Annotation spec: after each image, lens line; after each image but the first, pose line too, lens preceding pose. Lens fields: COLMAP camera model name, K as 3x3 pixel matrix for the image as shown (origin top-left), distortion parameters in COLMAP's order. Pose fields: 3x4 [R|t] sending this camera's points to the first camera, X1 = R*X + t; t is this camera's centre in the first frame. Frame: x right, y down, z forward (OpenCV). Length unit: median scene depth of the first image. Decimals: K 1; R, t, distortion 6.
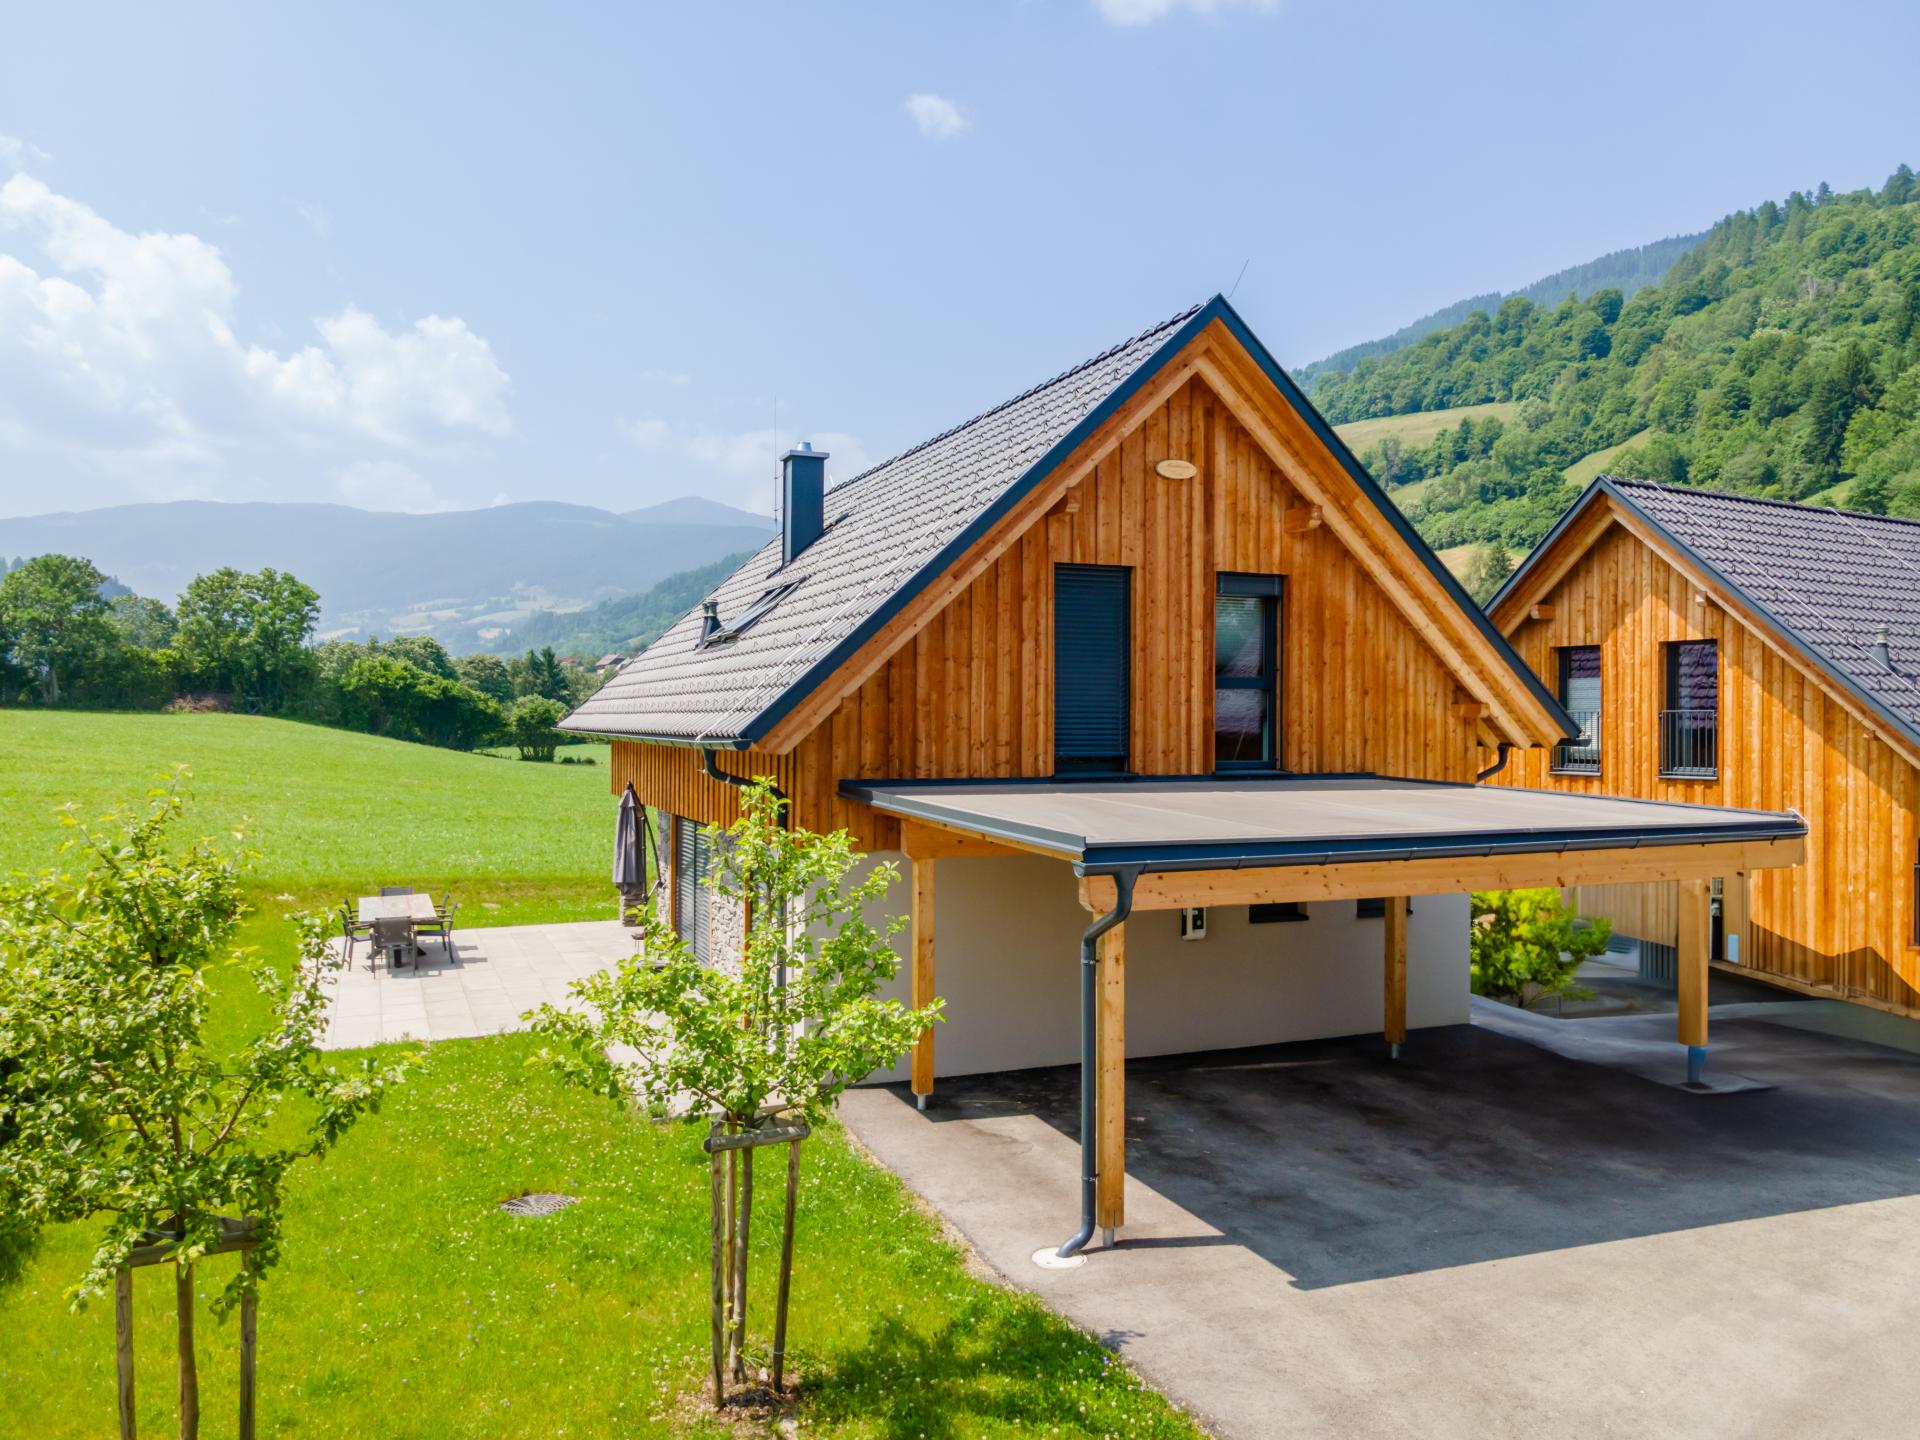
lens RADIAL K [[1394.2, 0, 977.9], [0, 1394.2, 719.1], [0, 0, 1]] dist [0.046216, 0.000467]
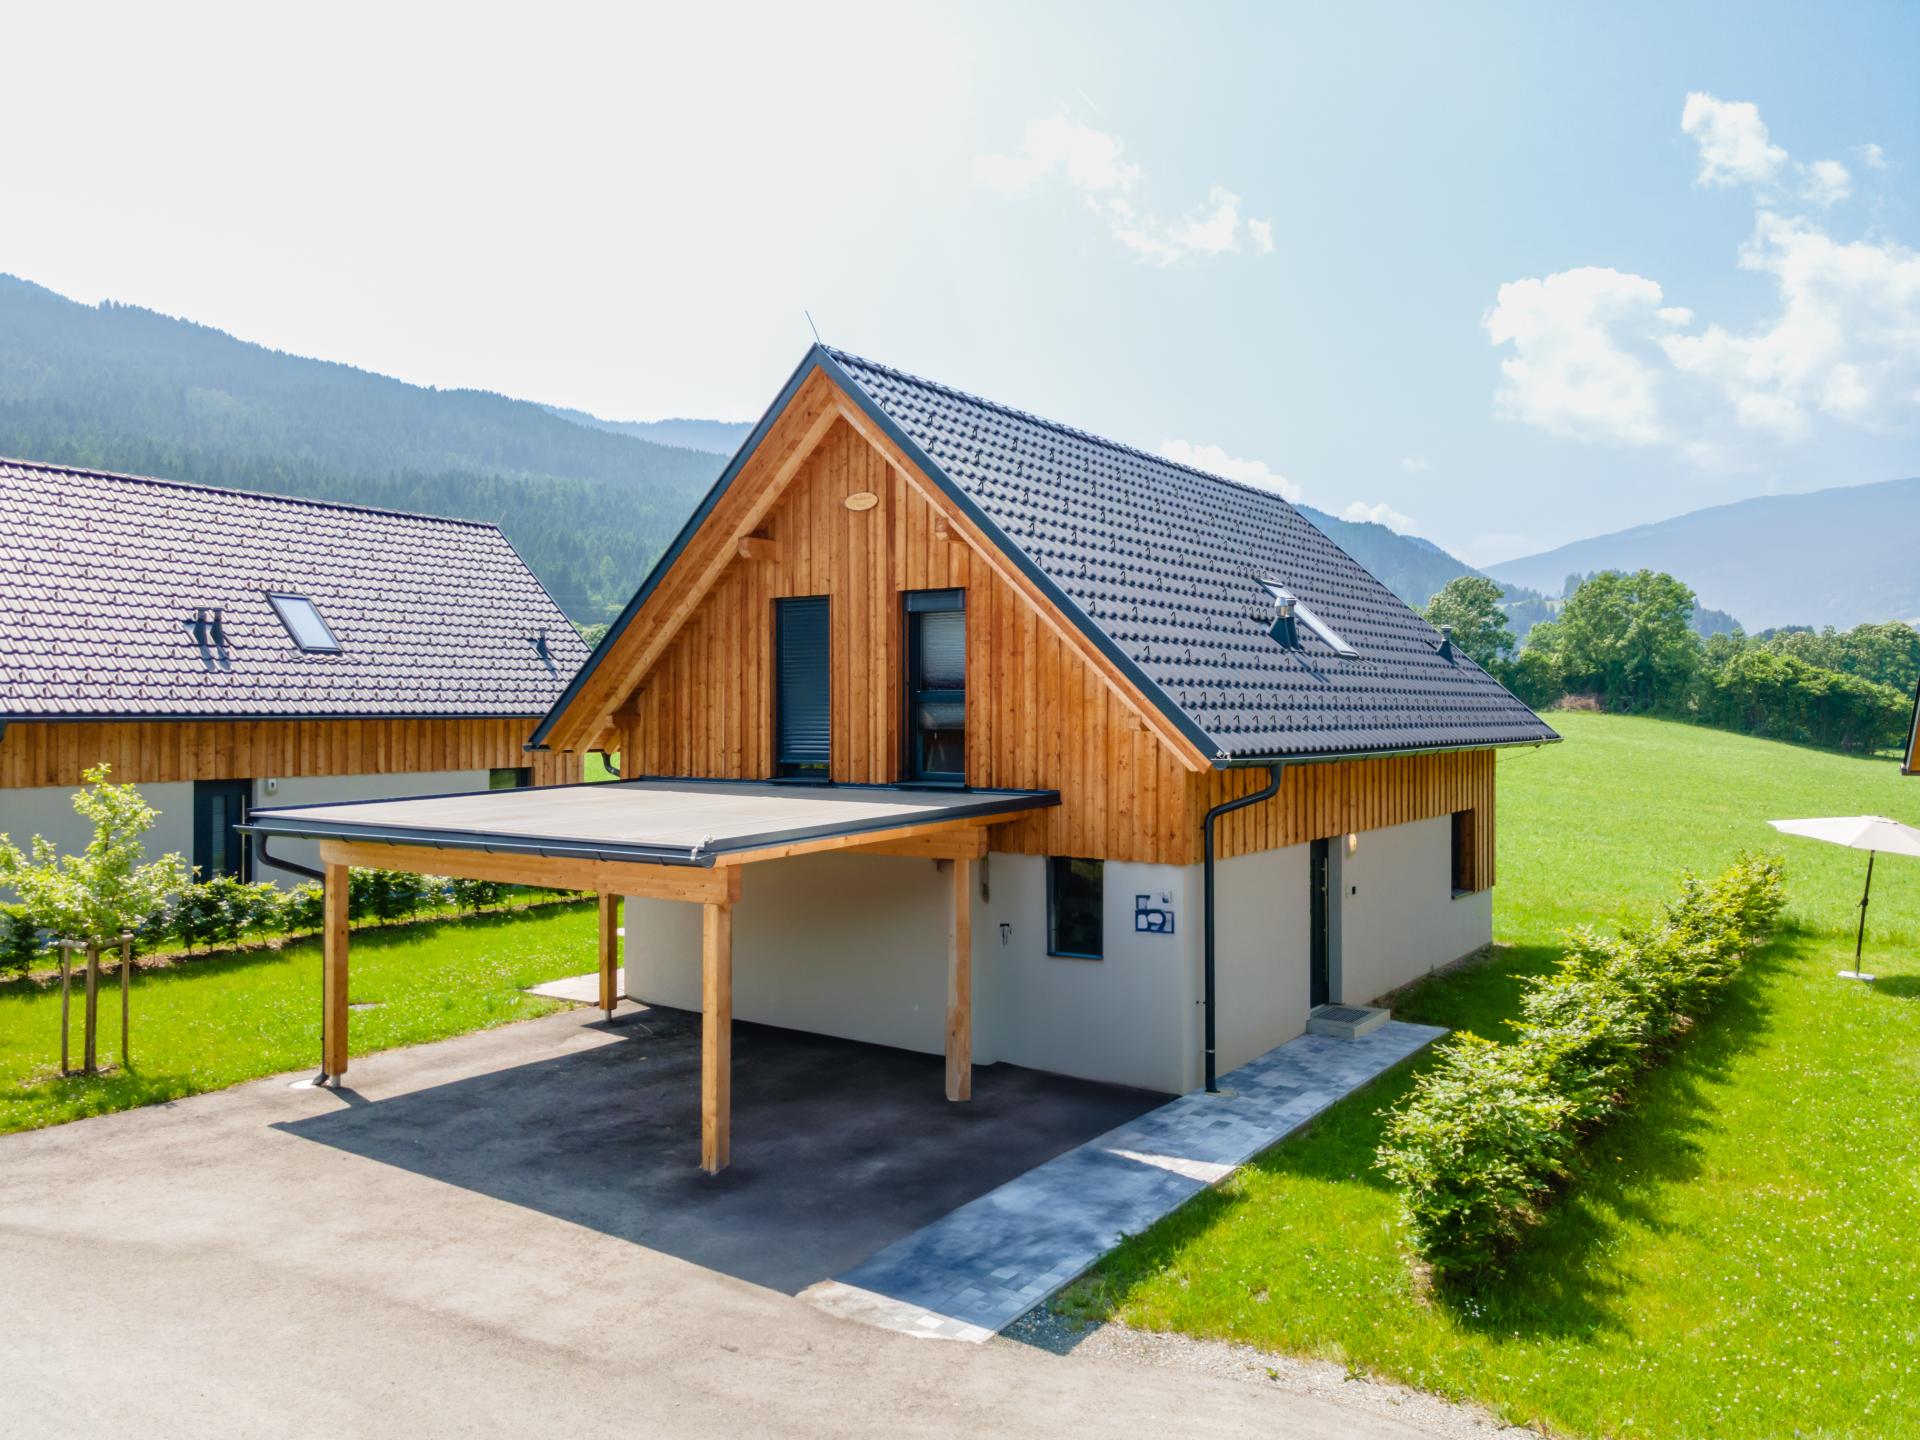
lens RADIAL K [[1402.7, 0, 975.5], [0, 1402.7, 708.4], [0, 0, 1]] dist [0.046205, 0.010280]
pose [[0.528673, -0.006695, -0.848799, 1.107928], [0.001943, 0.999976, -0.006678, -0.010482], [0.848823, 0.001881, 0.528673, 0.496542]]
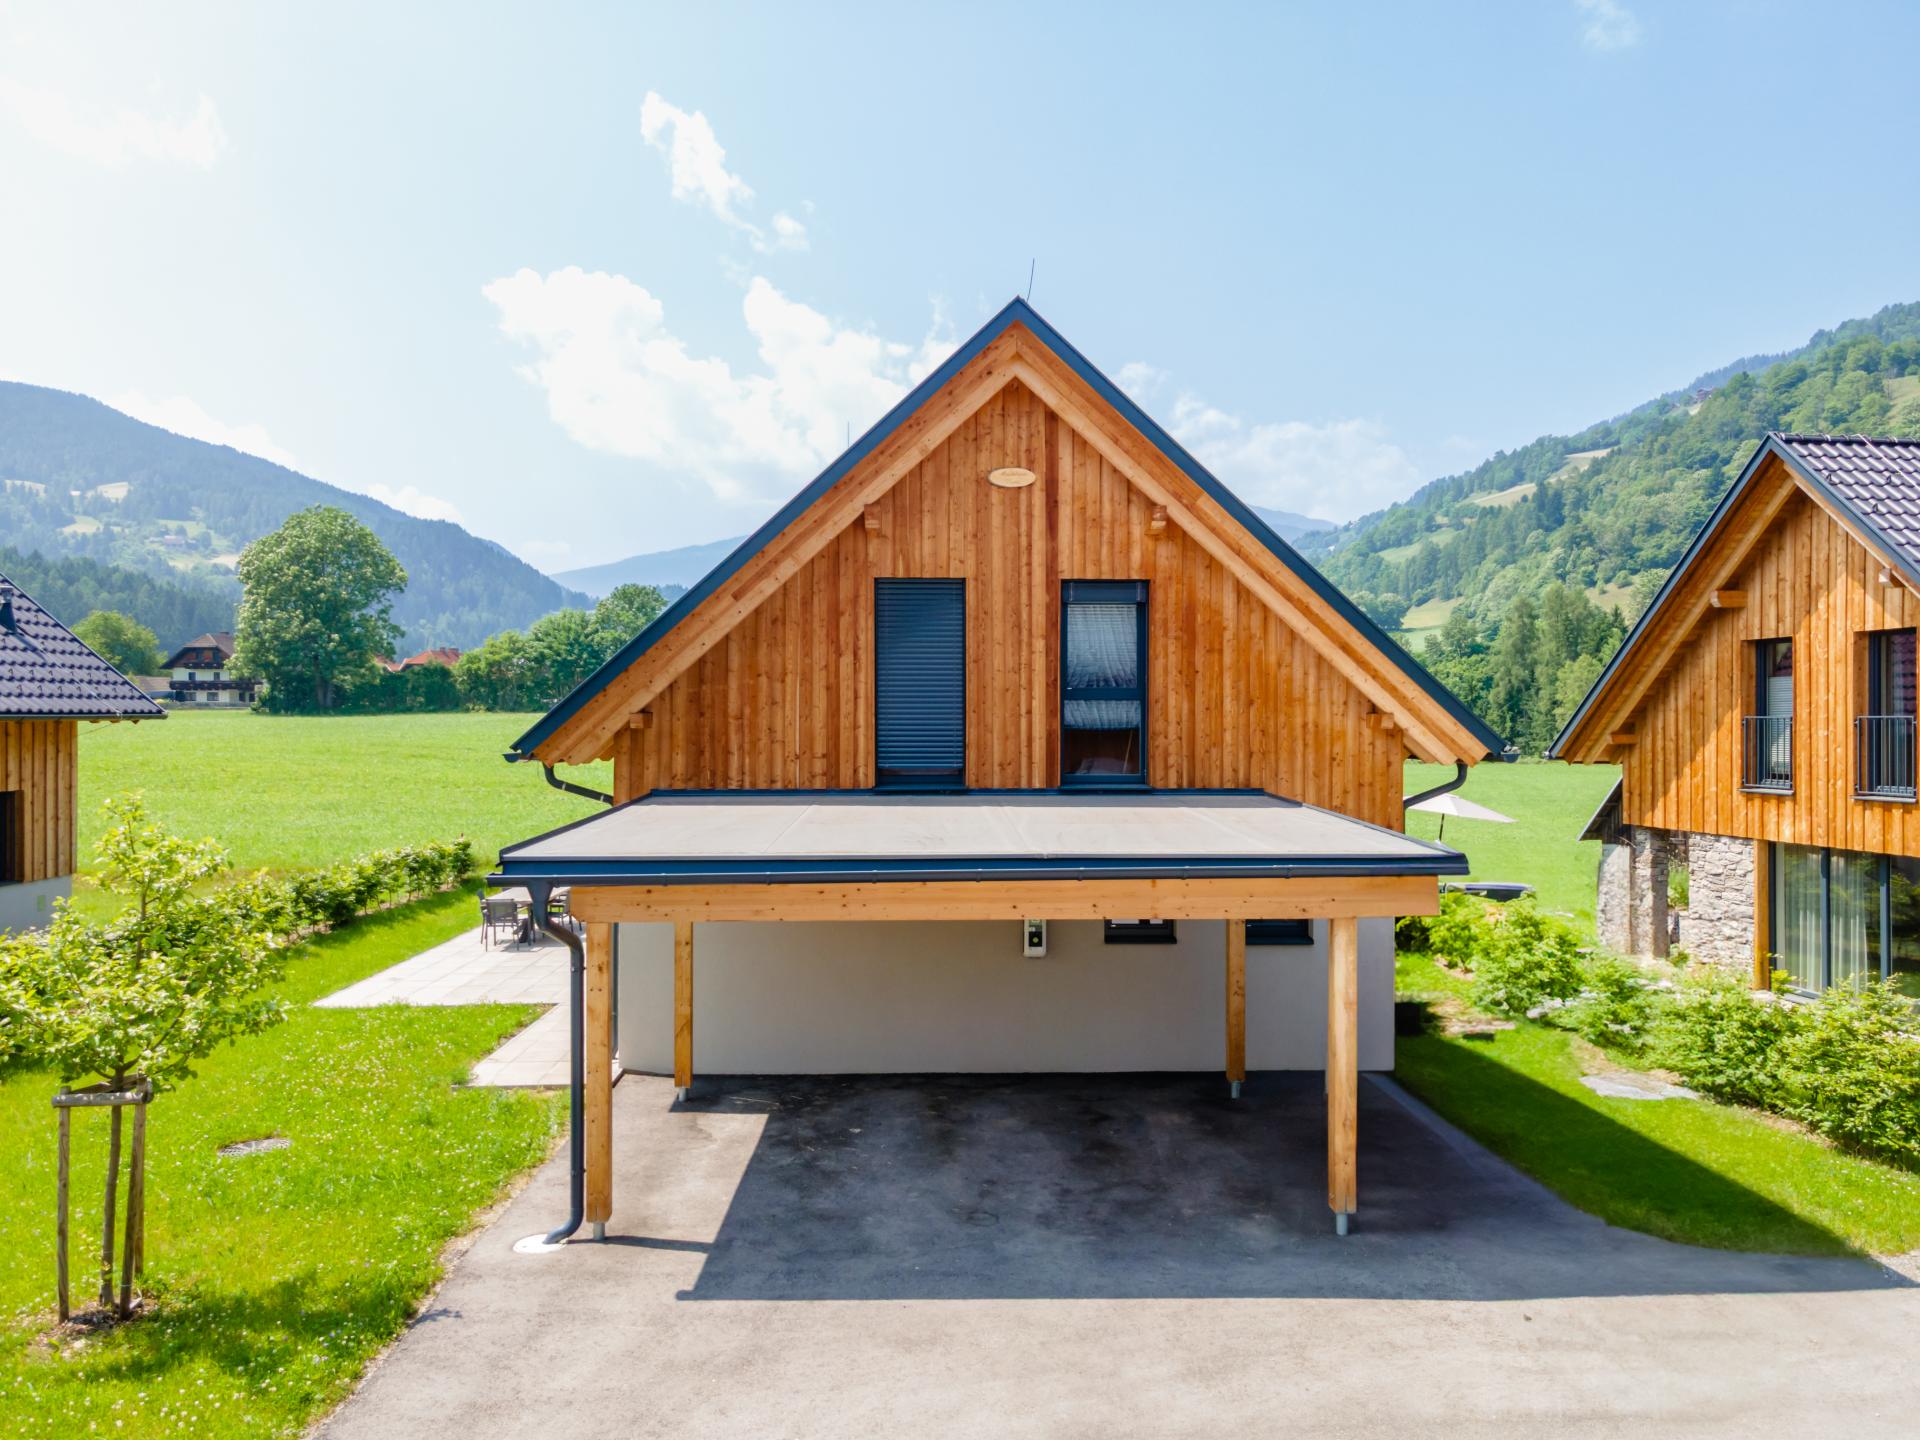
lens RADIAL K [[1394.2, 0, 977.9], [0, 1394.2, 719.1], [0, 0, 1]] dist [0.046216, 0.000467]
pose [[0.931890, -0.002685, -0.362730, 0.472530], [0.002724, 0.999996, -0.000404, -0.008405], [0.362730, -0.000612, 0.931894, 0.076999]]
